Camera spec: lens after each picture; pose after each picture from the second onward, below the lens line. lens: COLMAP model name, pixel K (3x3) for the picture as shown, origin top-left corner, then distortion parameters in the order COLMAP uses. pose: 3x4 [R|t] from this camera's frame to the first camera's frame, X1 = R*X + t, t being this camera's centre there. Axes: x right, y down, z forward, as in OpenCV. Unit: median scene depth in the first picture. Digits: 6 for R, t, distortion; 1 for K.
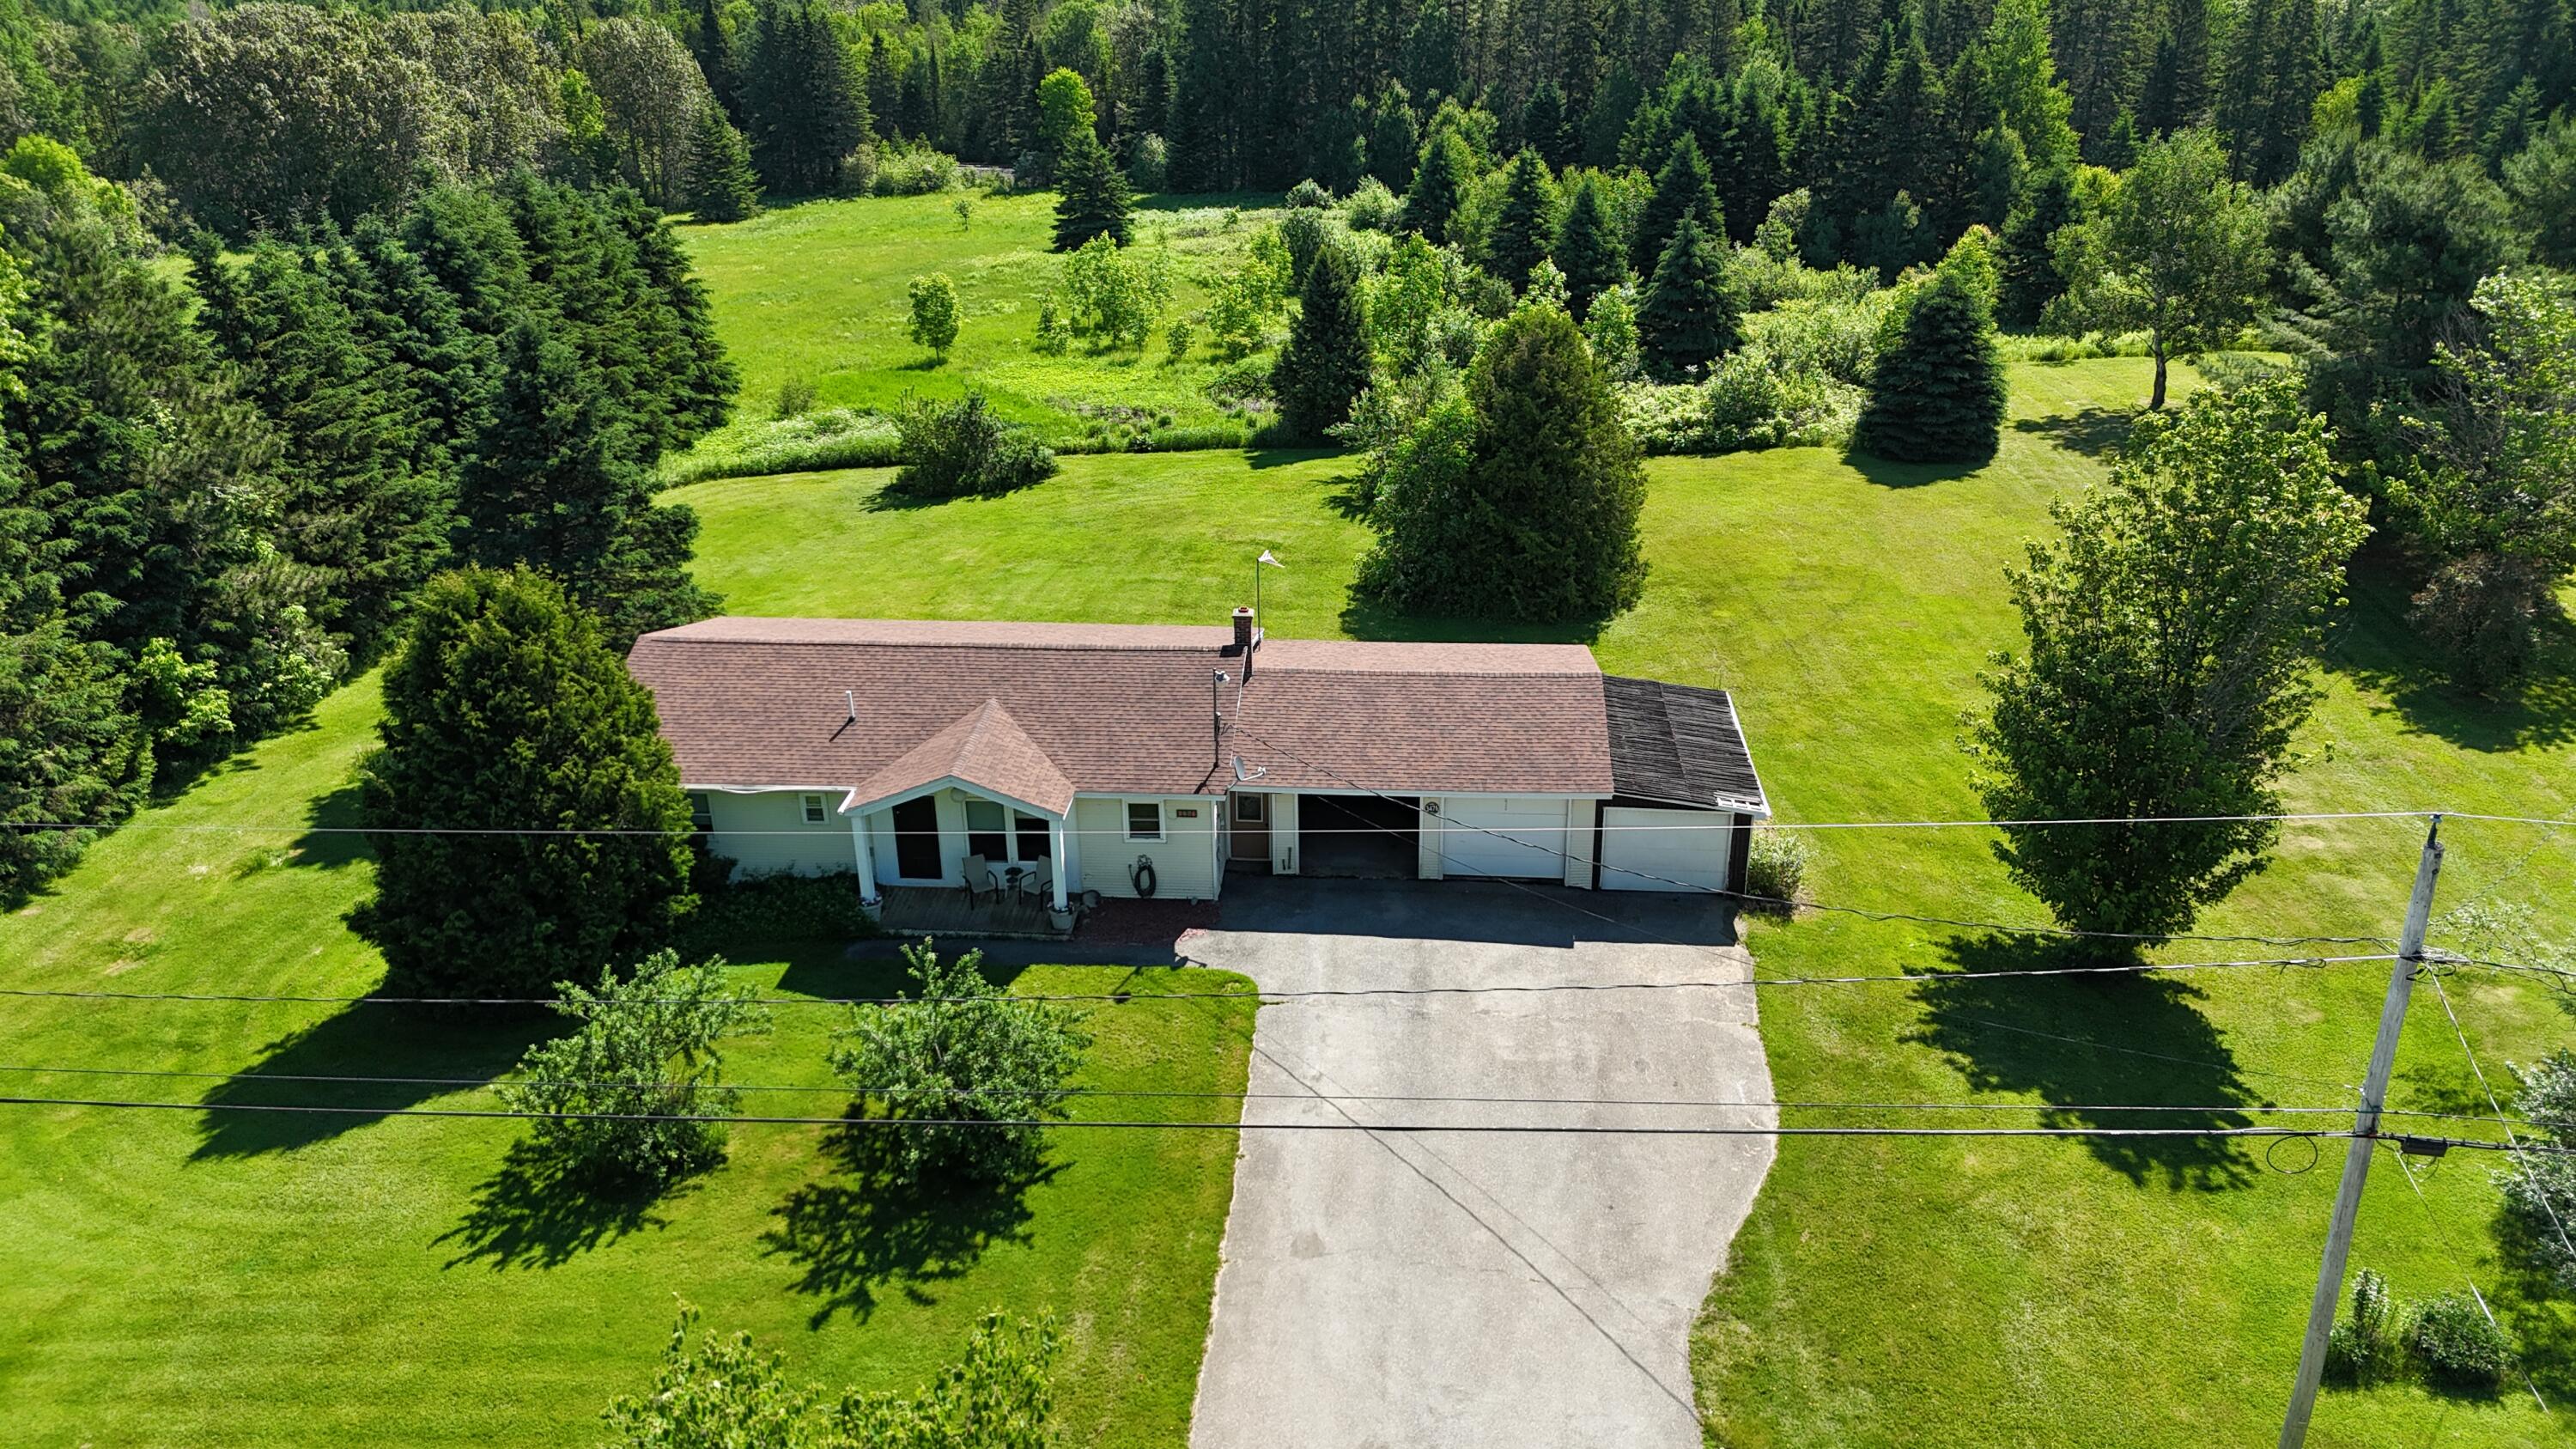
lens RADIAL K [[1913.0, 0, 1300.0], [0, 1913.0, 712.8], [0, 0, 1]] dist [0.094462, -0.103998]
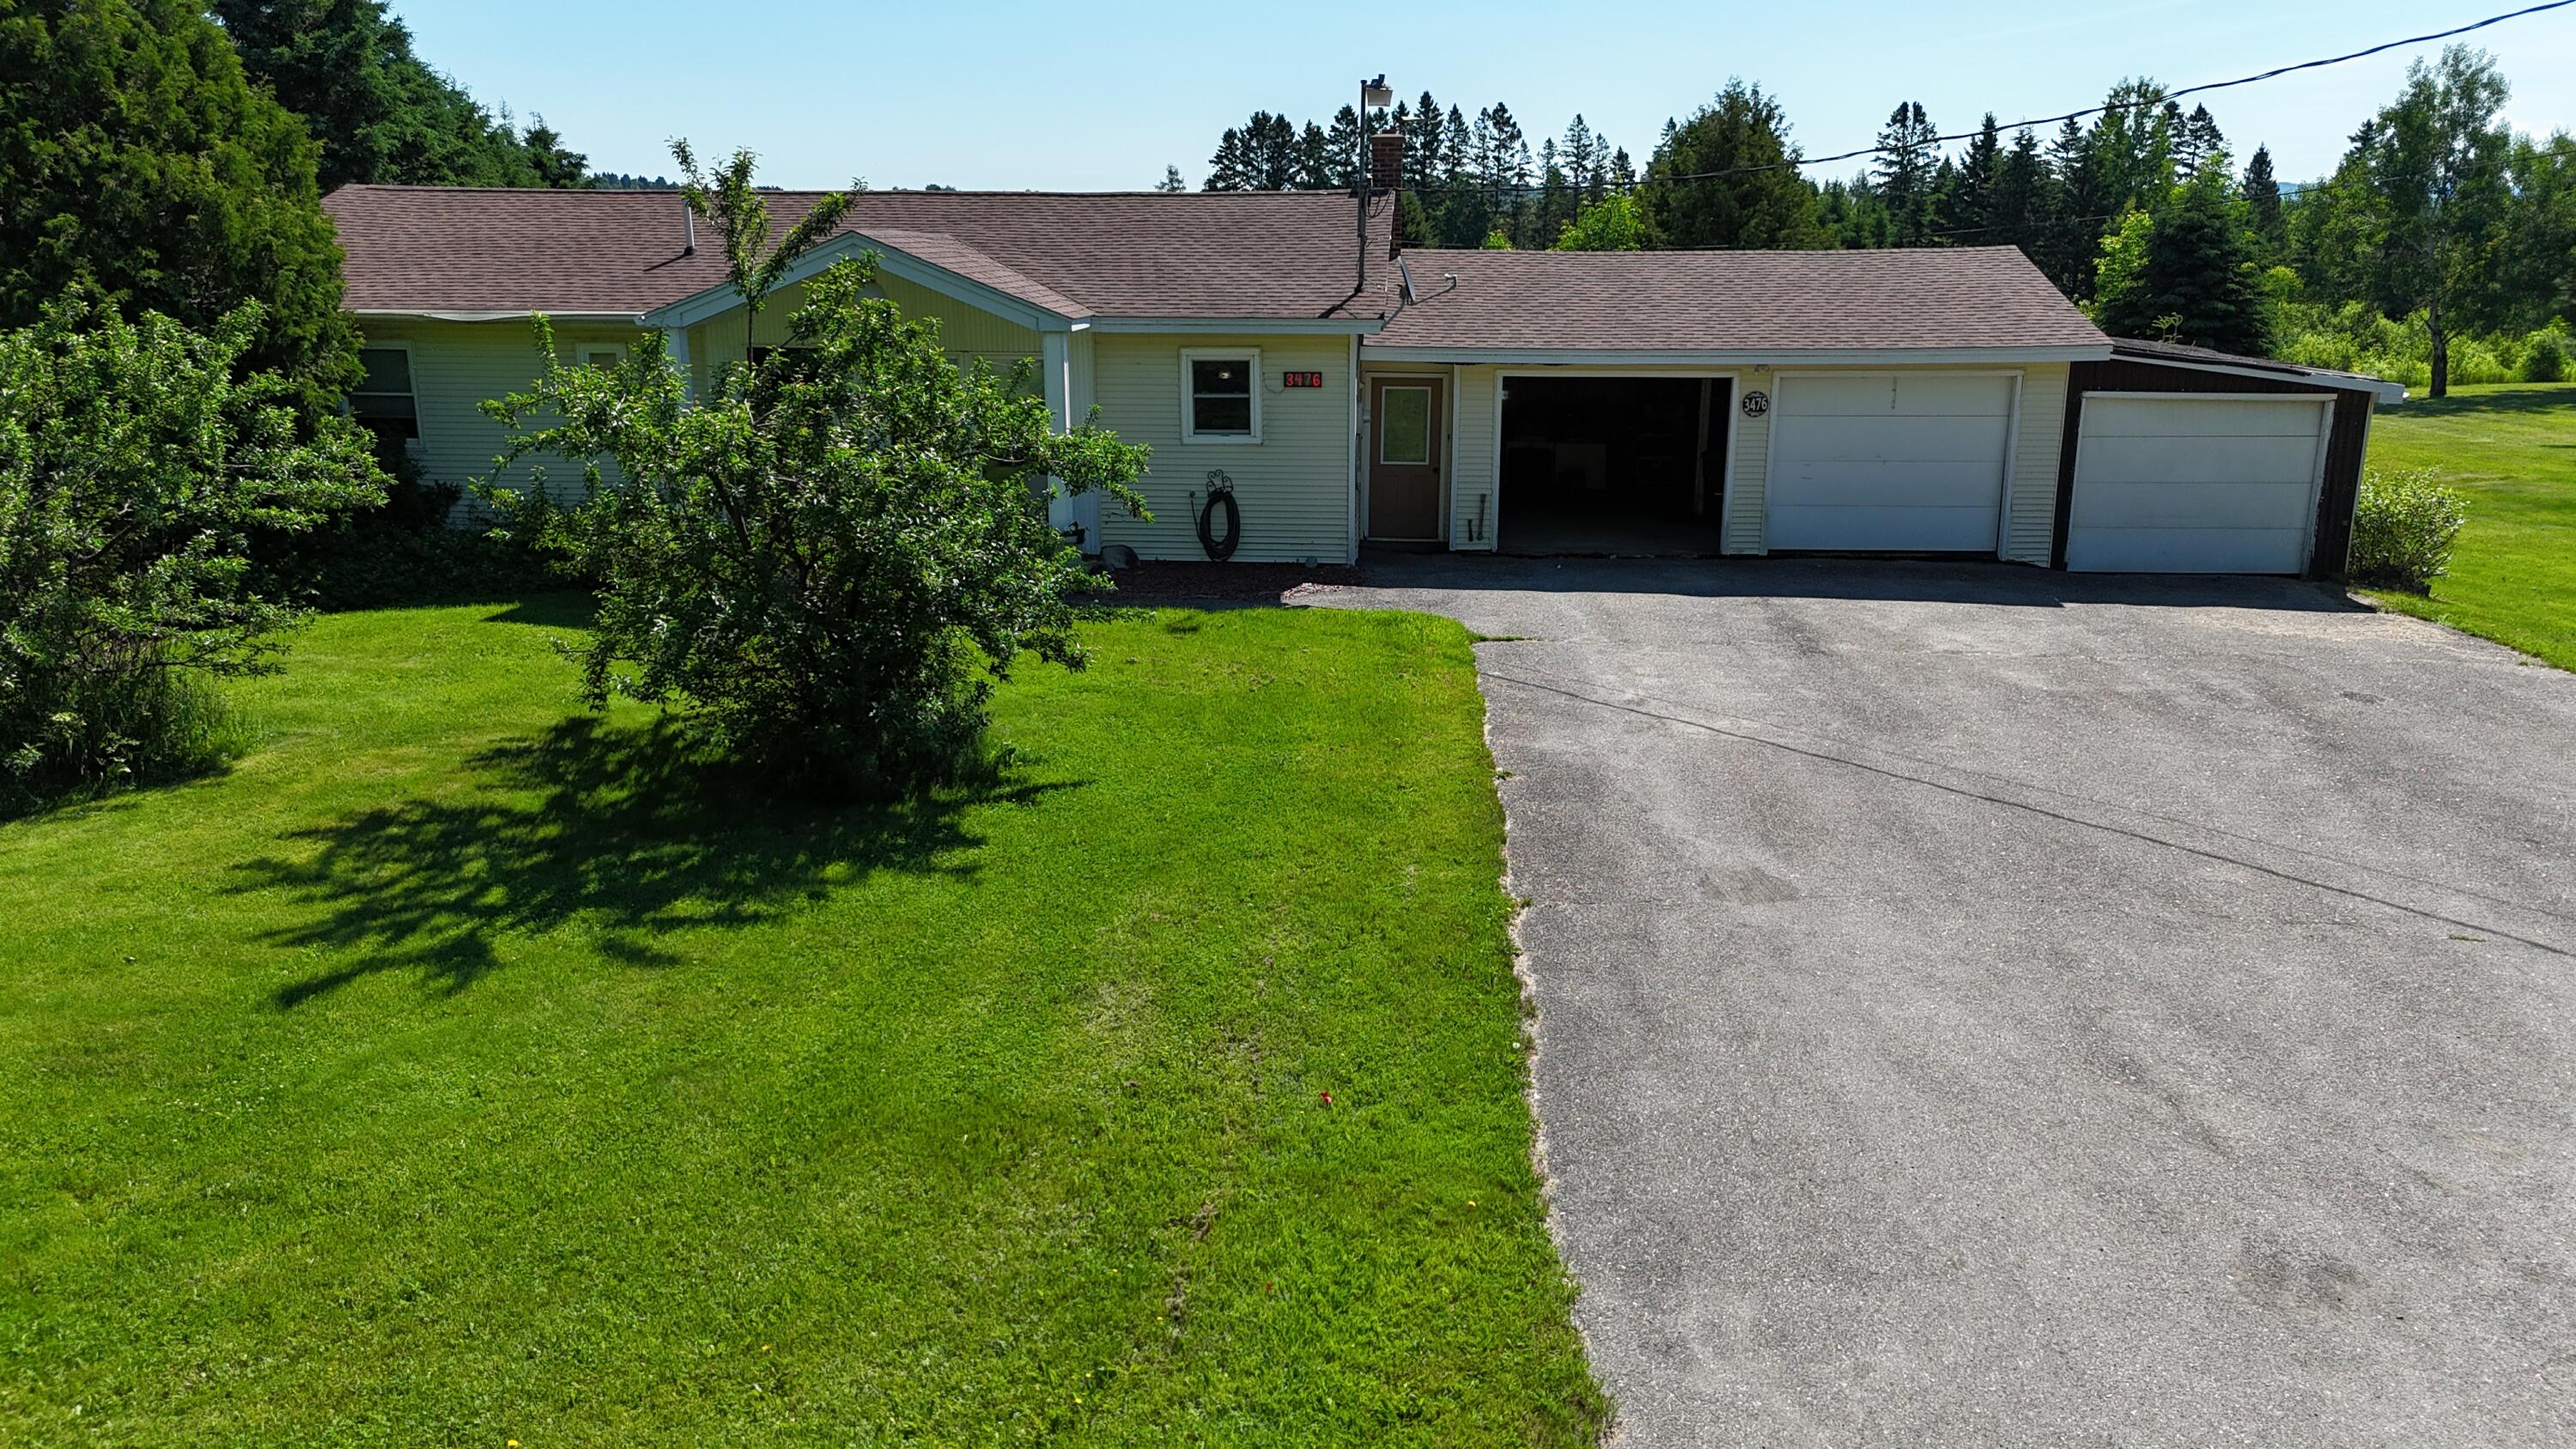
lens RADIAL K [[1916.2, 0, 1288.0], [0, 1916.2, 724.5], [0, 0, 1]] dist [0.077206, -0.072643]
pose [[0.999947, 0.010316, -0.000355, -0.060309], [-0.010234, 0.986321, -0.164517, 0.227511], [-0.001347, 0.164512, 0.986374, 0.476104]]
